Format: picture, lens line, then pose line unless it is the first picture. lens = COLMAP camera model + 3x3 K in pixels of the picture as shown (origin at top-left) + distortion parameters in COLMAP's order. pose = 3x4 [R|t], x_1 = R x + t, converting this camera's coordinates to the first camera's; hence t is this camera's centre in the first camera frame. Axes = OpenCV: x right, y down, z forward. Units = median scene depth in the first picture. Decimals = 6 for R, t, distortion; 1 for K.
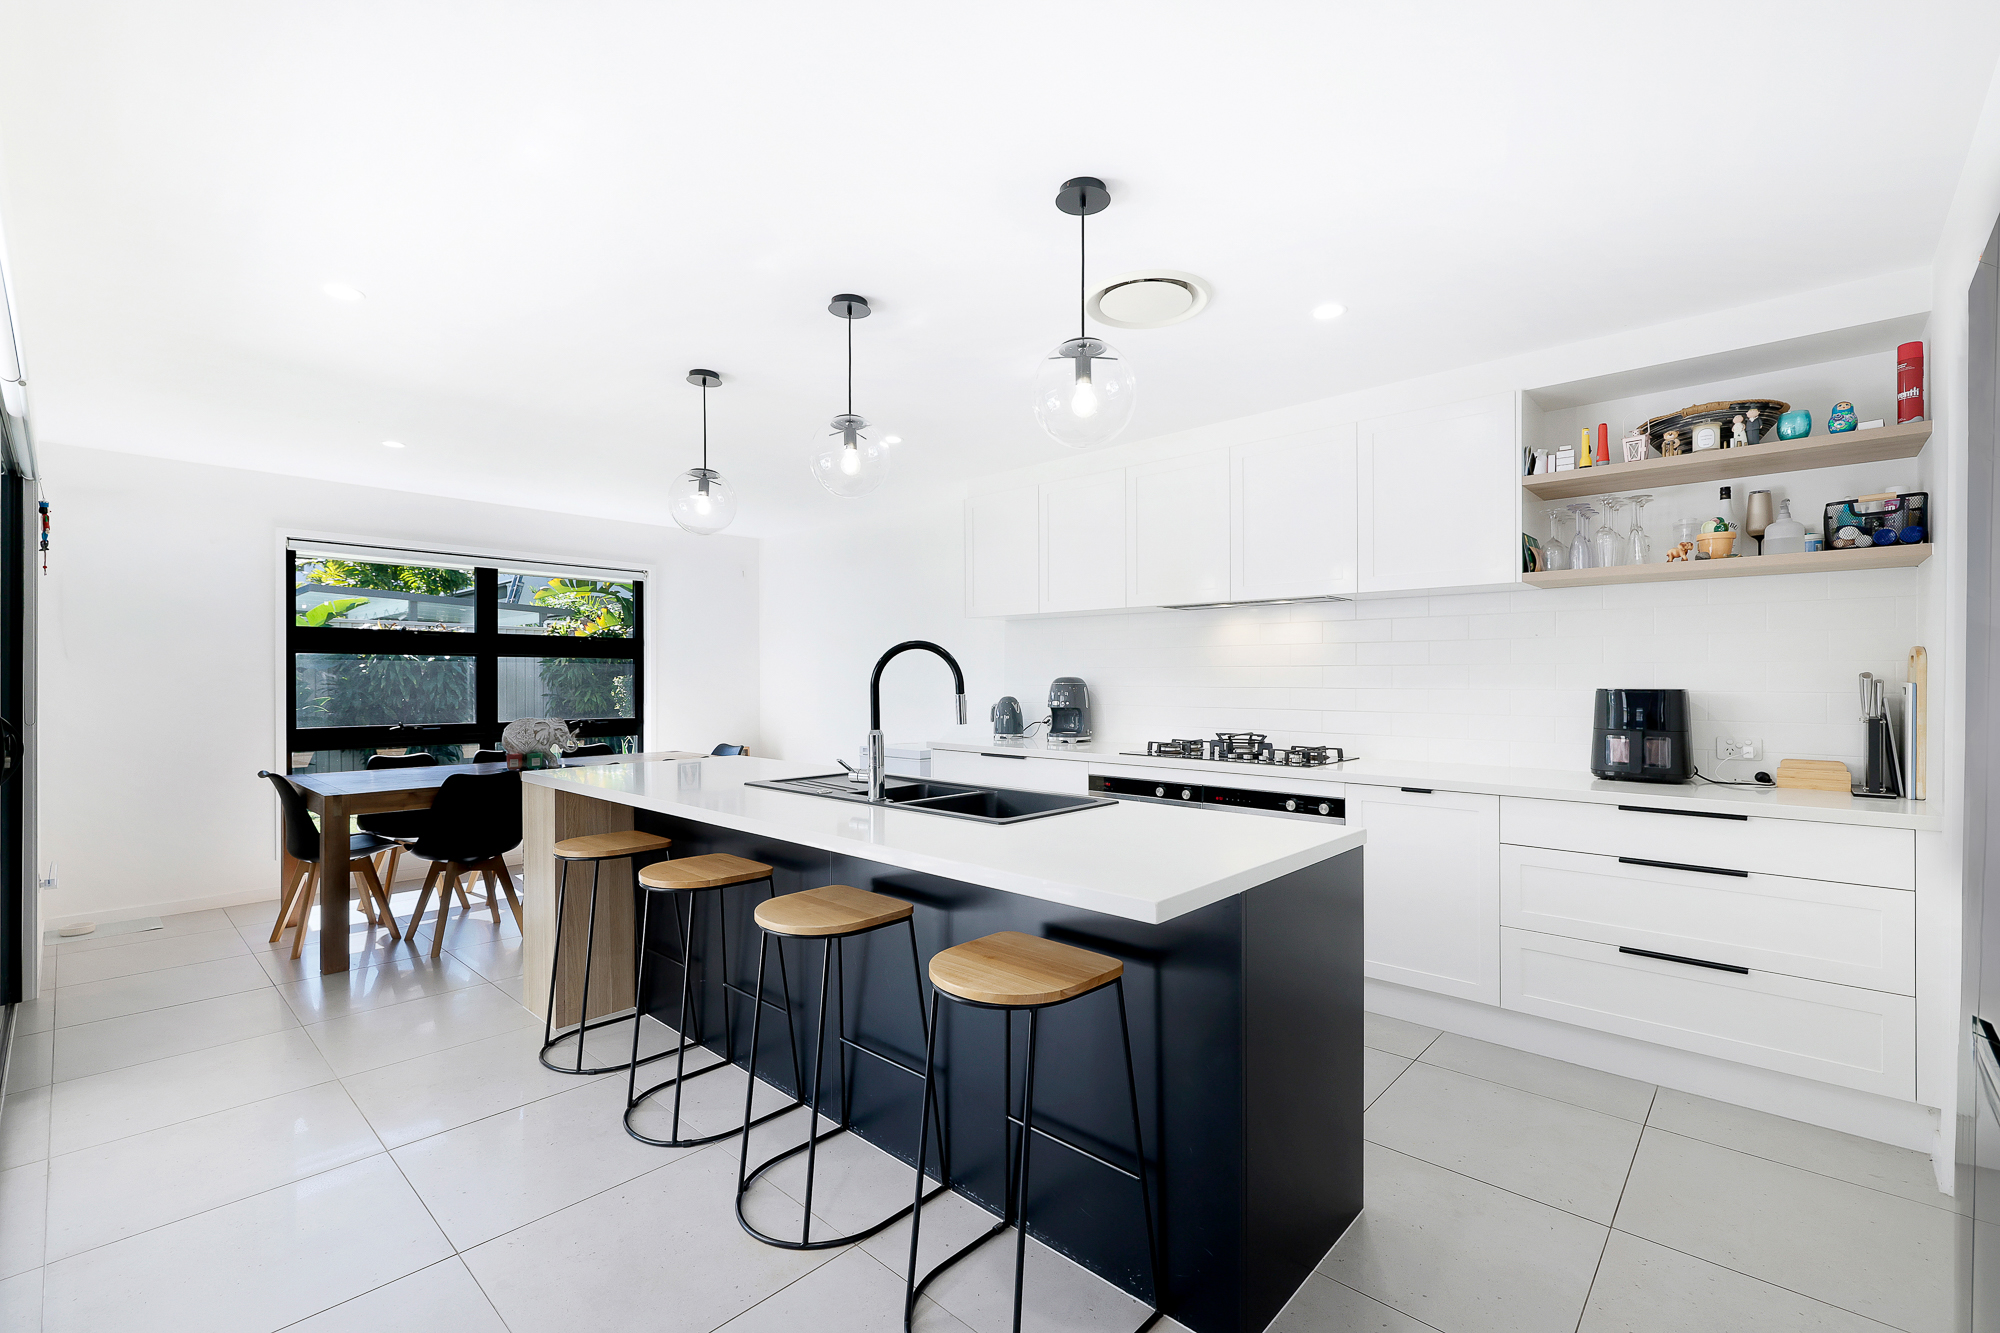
lens RADIAL K [[897.9, 0, 1020.4], [0, 897.9, 679.1], [0, 0, 1]] dist [0.000808, -0.003813]
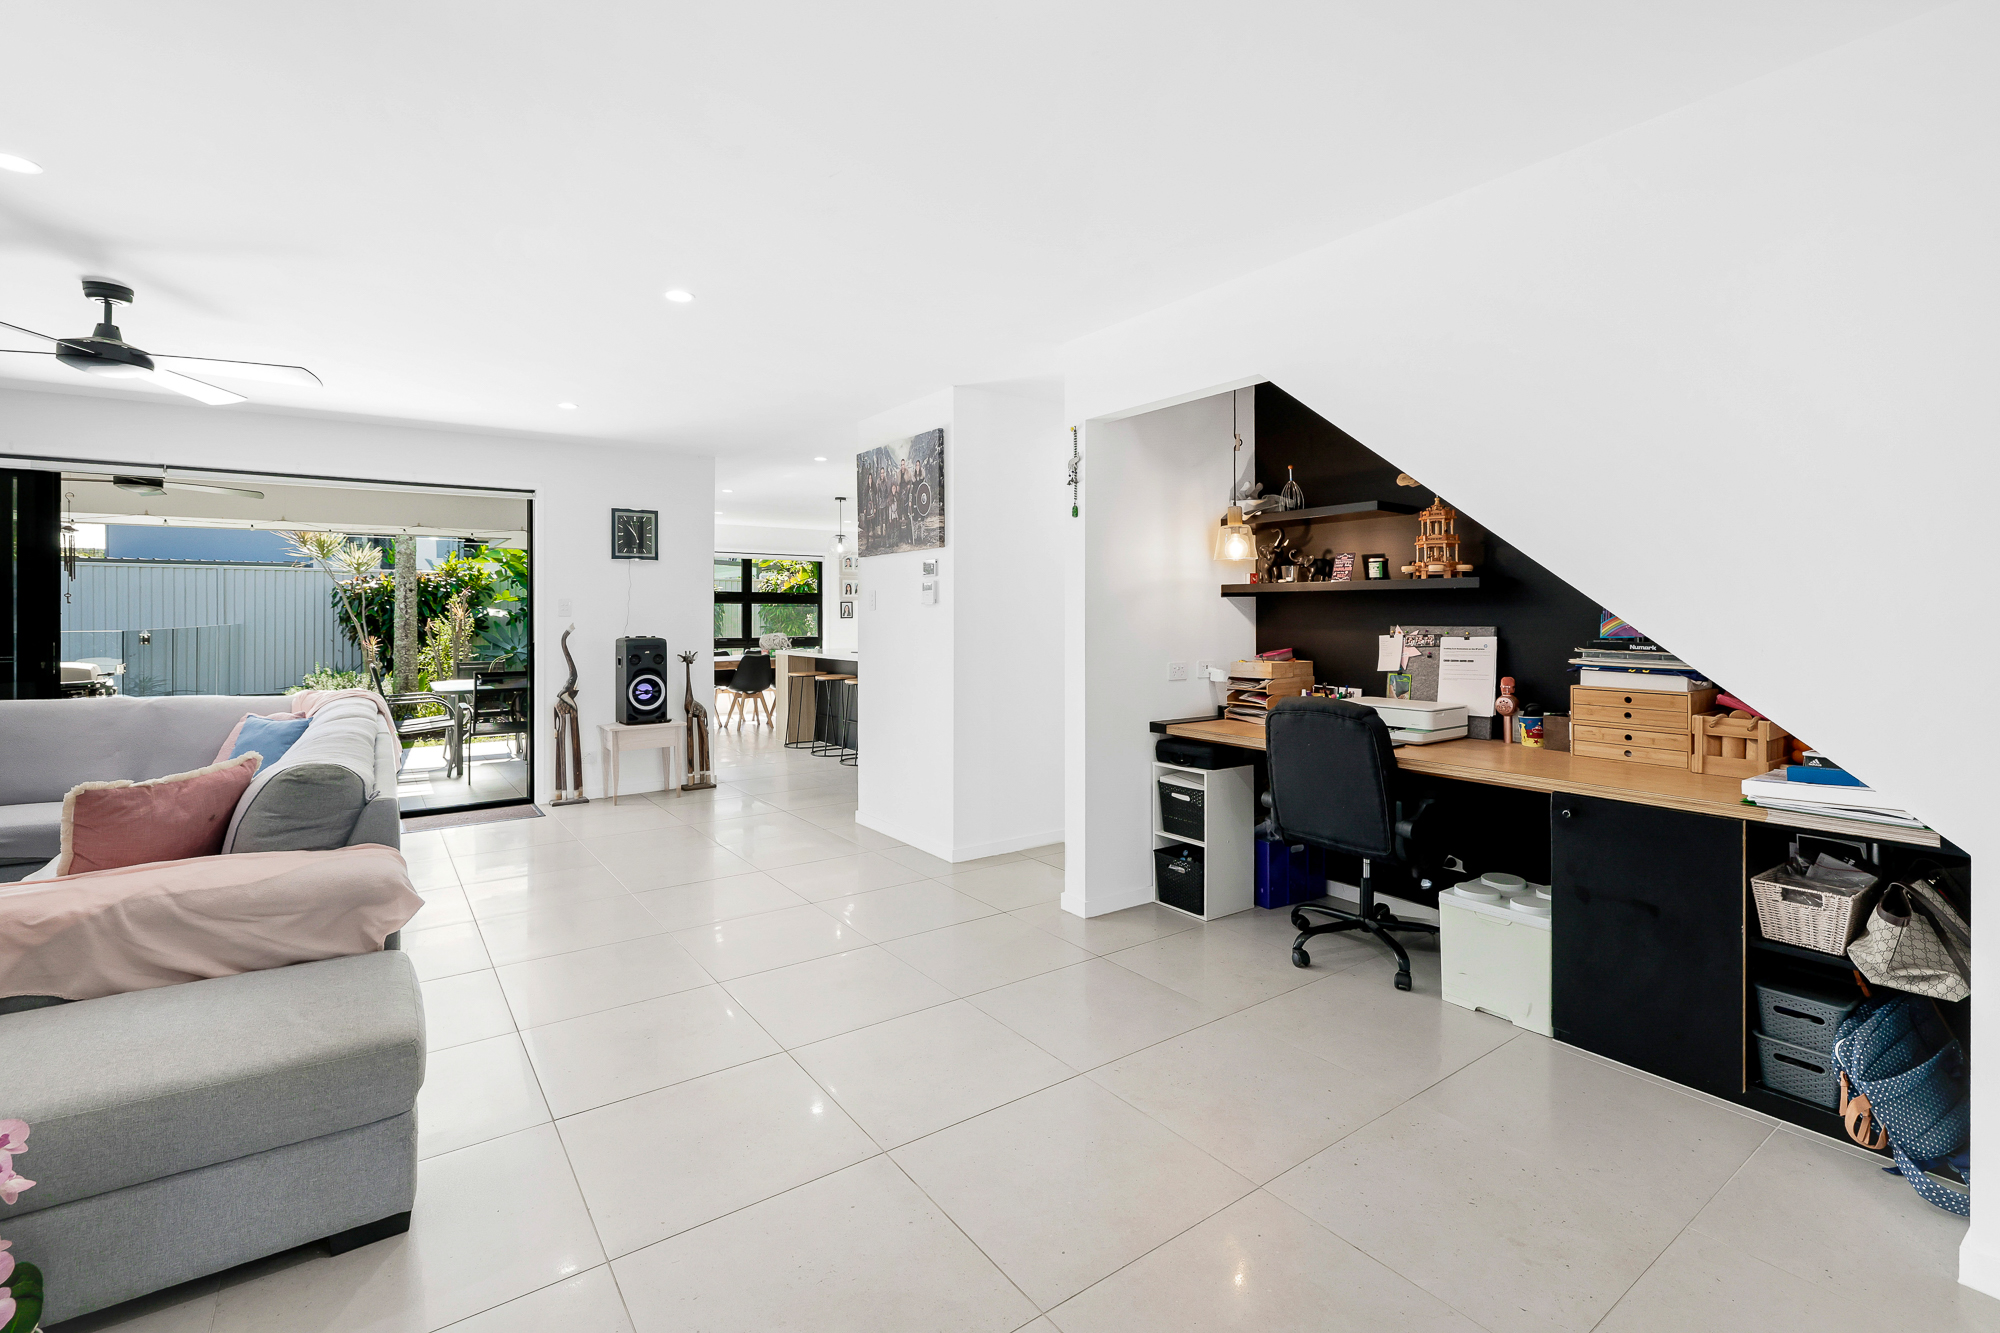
lens RADIAL K [[897.9, 0, 1045.2], [0, 897.9, 604.9], [0, 0, 1]] dist [0.000808, -0.003813]
pose [[0.986441, -0.008498, -0.163893, 0.473759], [0.006546, 0.999901, -0.012448, 0.007447], [0.163983, 0.011207, 0.986400, -1.054700]]
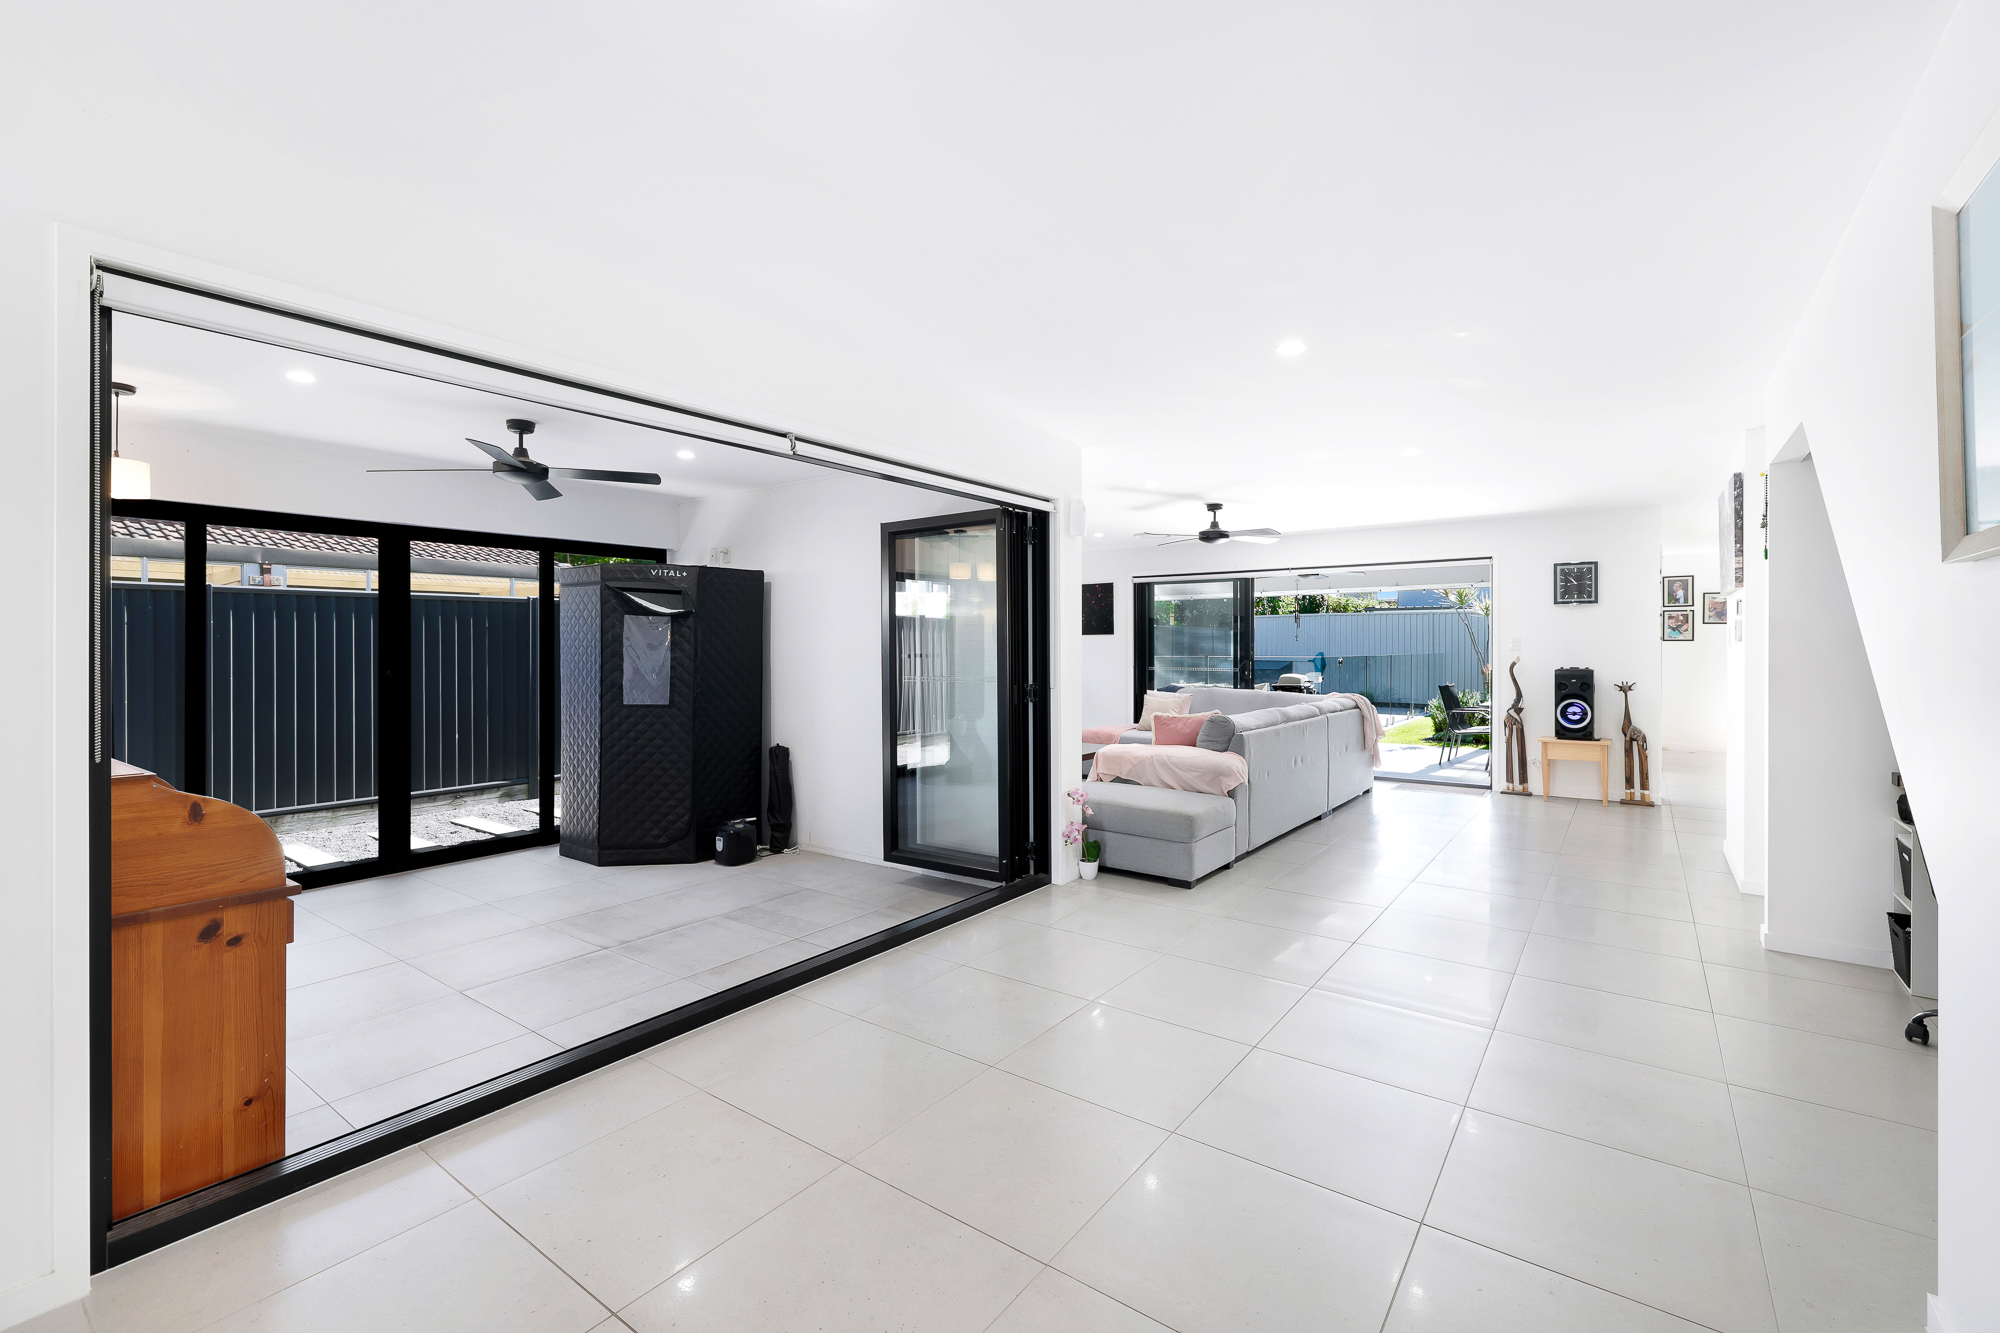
lens RADIAL K [[897.9, 0, 979.8], [0, 897.9, 654.1], [0, 0, 1]] dist [0.000808, -0.003813]
pose [[0.116558, 0.003622, -0.993177, 1.091285], [0.002215, 0.999990, 0.003907, 0.001331], [0.993181, -0.002656, 0.116548, -1.081746]]
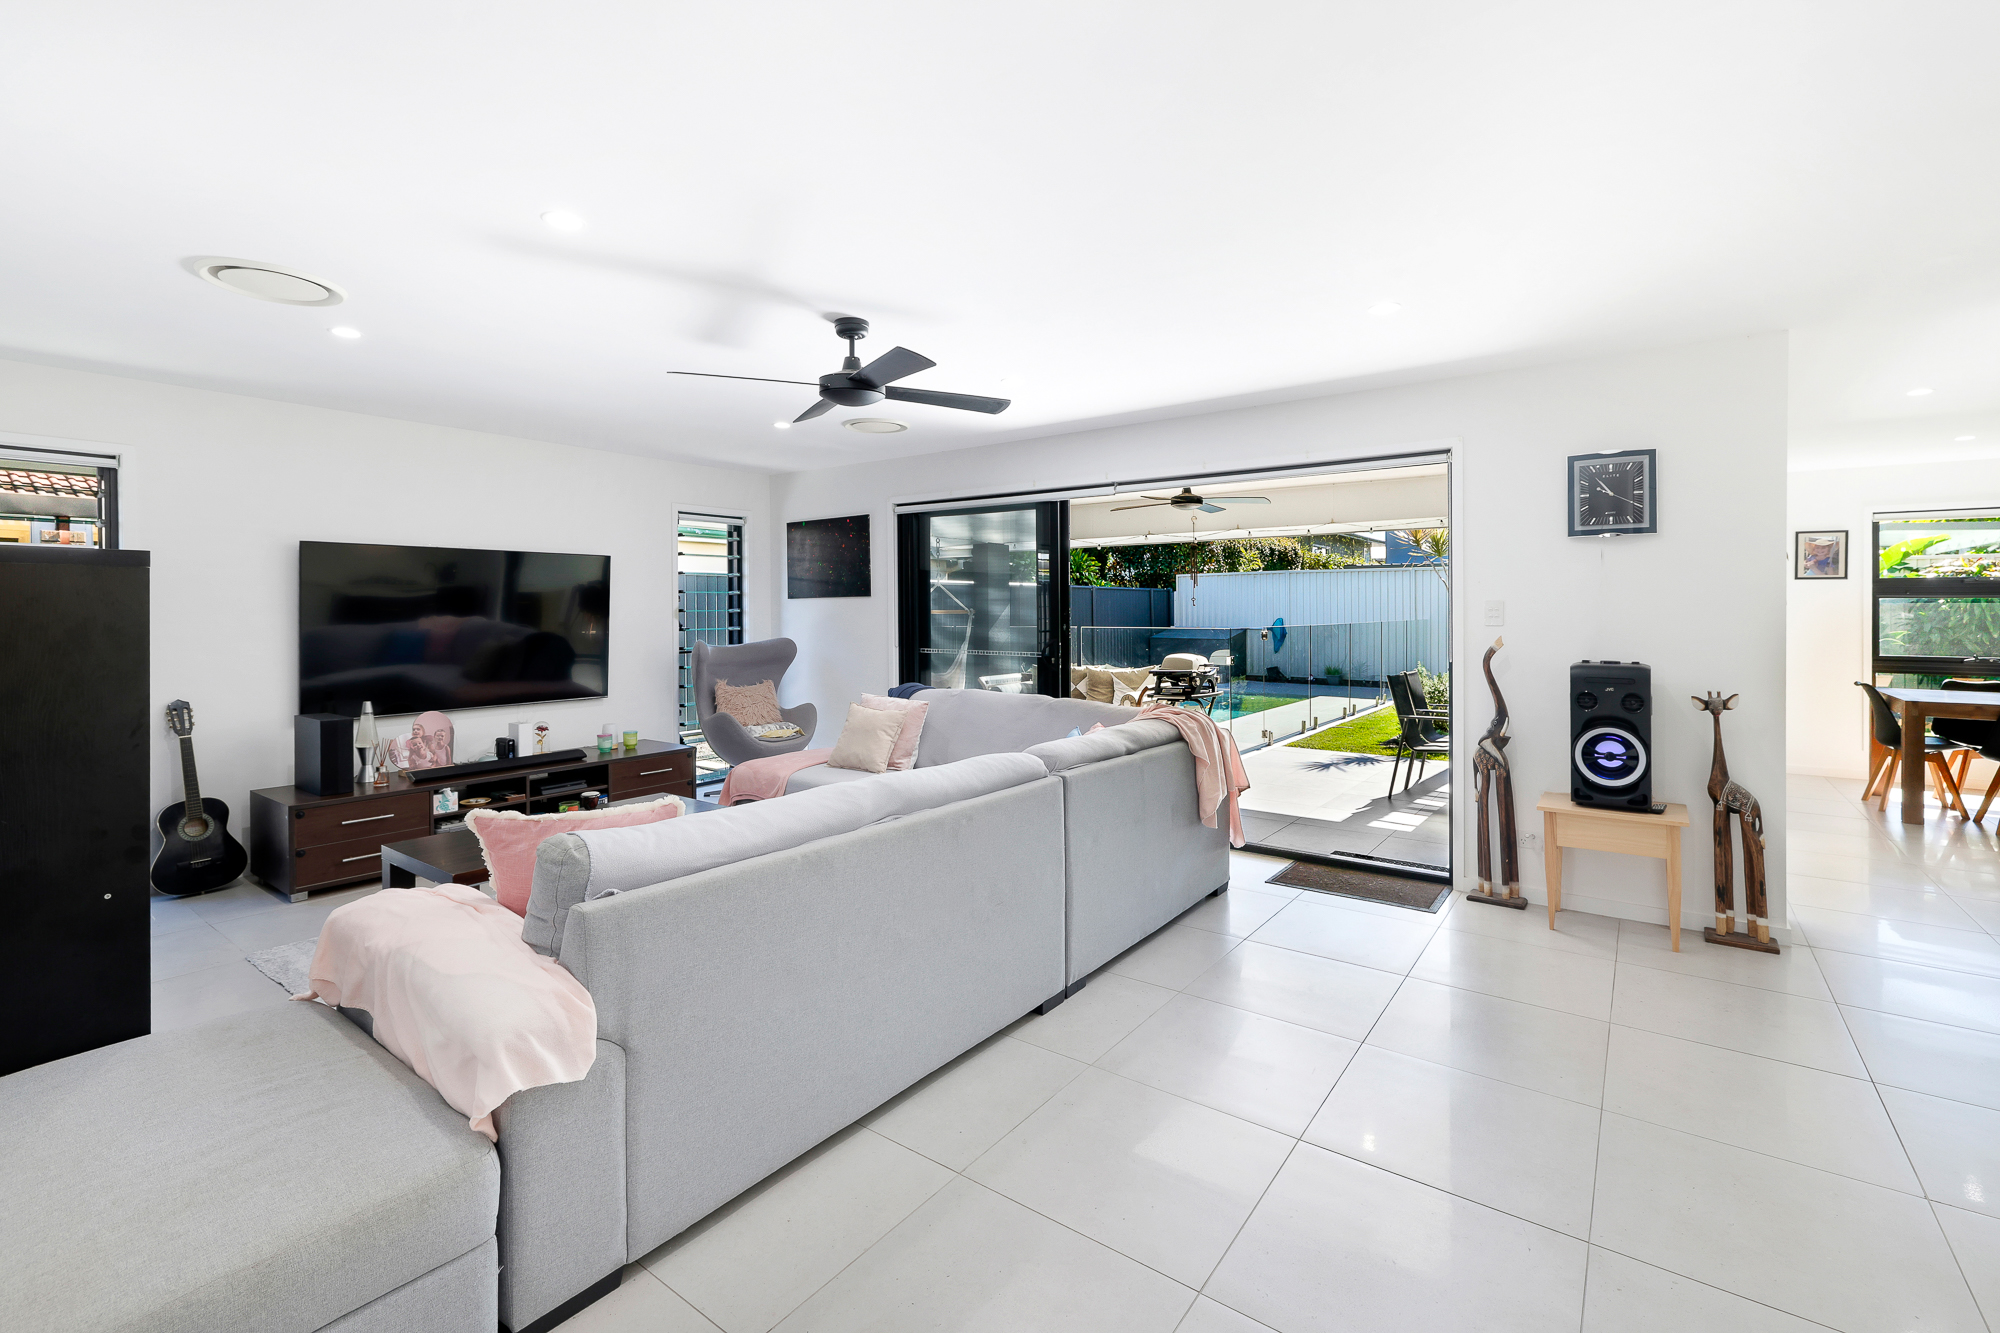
lens RADIAL K [[897.9, 0, 980.9], [0, 897.9, 606.8], [0, 0, 1]] dist [0.000808, -0.003813]
pose [[0.112707, -0.005508, -0.993613, 0.402017], [0.000409, 0.999985, -0.005497, -0.009950], [0.993628, 0.000213, 0.112707, -0.525708]]
